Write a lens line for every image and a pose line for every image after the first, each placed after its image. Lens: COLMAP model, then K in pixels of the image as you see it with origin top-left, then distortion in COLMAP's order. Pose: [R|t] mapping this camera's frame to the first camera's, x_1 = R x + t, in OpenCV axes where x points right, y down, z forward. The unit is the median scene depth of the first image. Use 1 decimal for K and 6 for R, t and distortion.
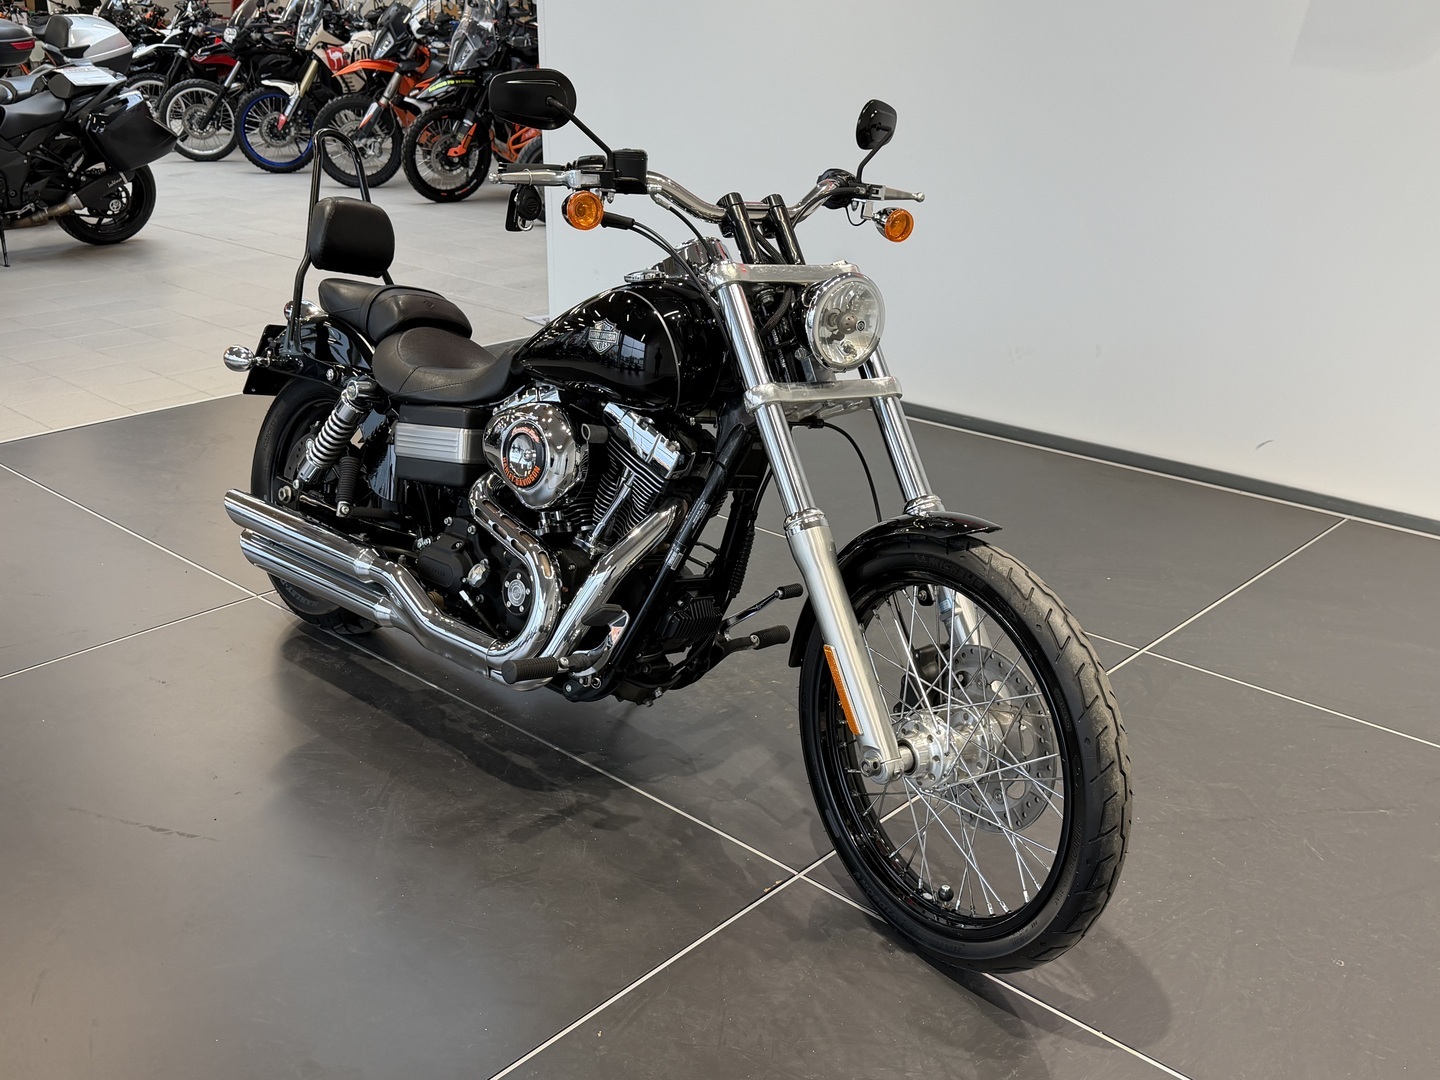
lens RADIAL K [[1418.7, 0, 724.9], [0, 1418.7, 537.7], [0, 0, 1]] dist [0.052882, -0.000392]
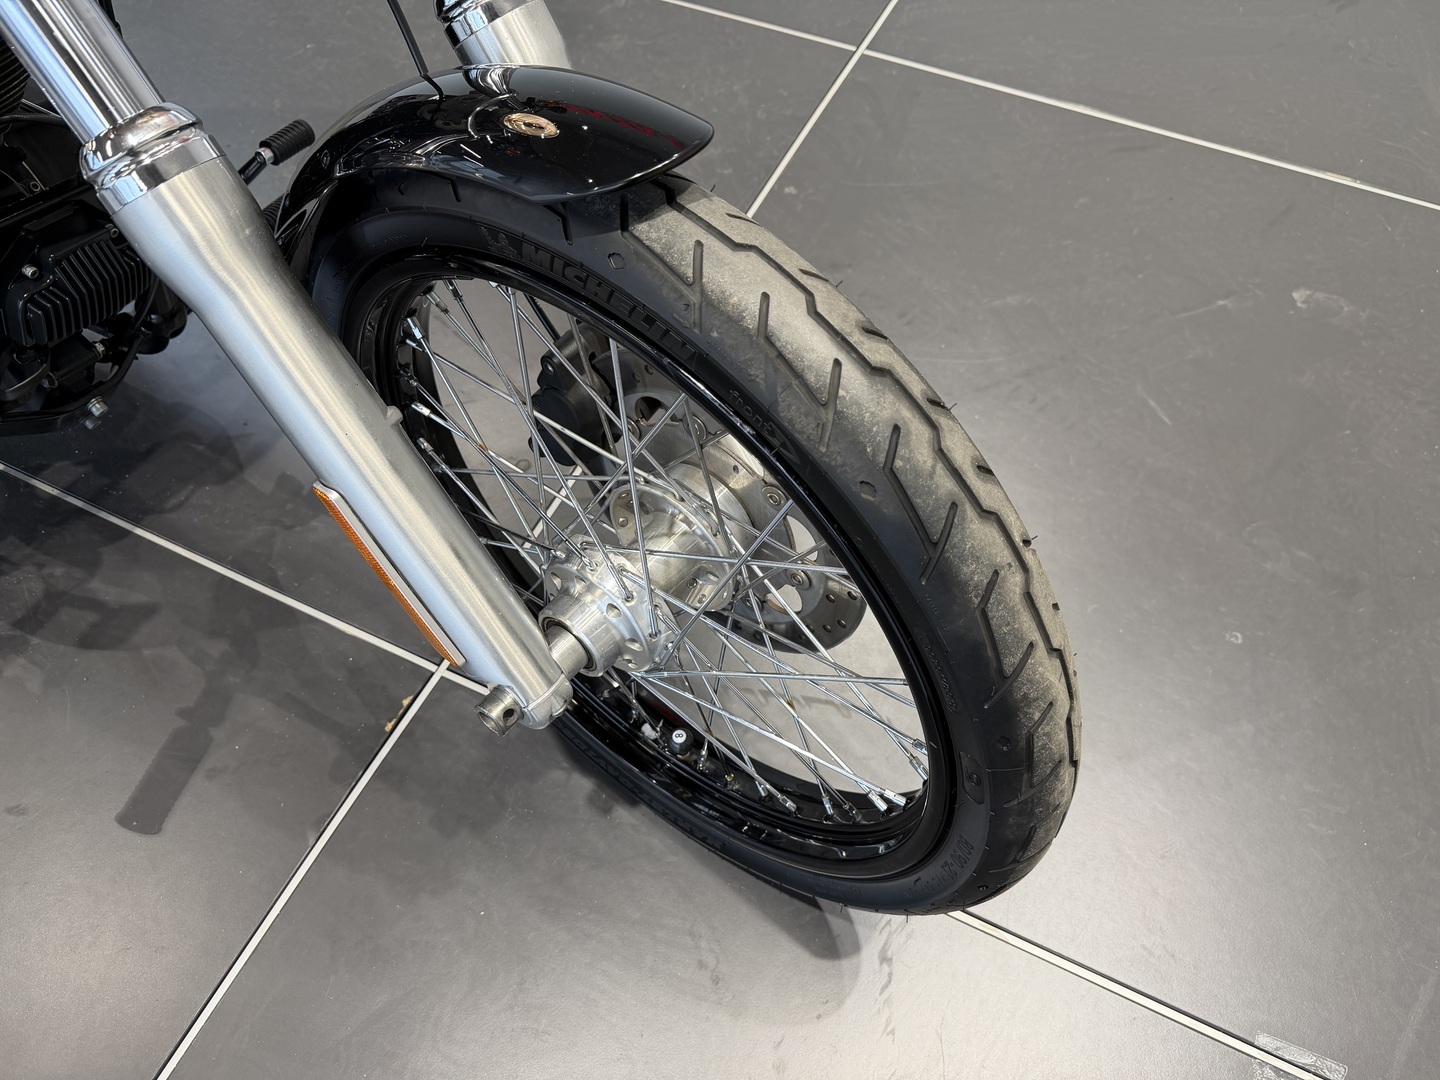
lens RADIAL K [[1027.5, 0, 720.0], [0, 1027.5, 540.0], [0, 0, 1]] dist [0.000857, -0.003887]
pose [[0.955837, -0.253460, 0.148777, 0.102672], [0.112890, 0.784015, 0.610390, -0.059301], [-0.271353, -0.566638, 0.778004, 0.569723]]
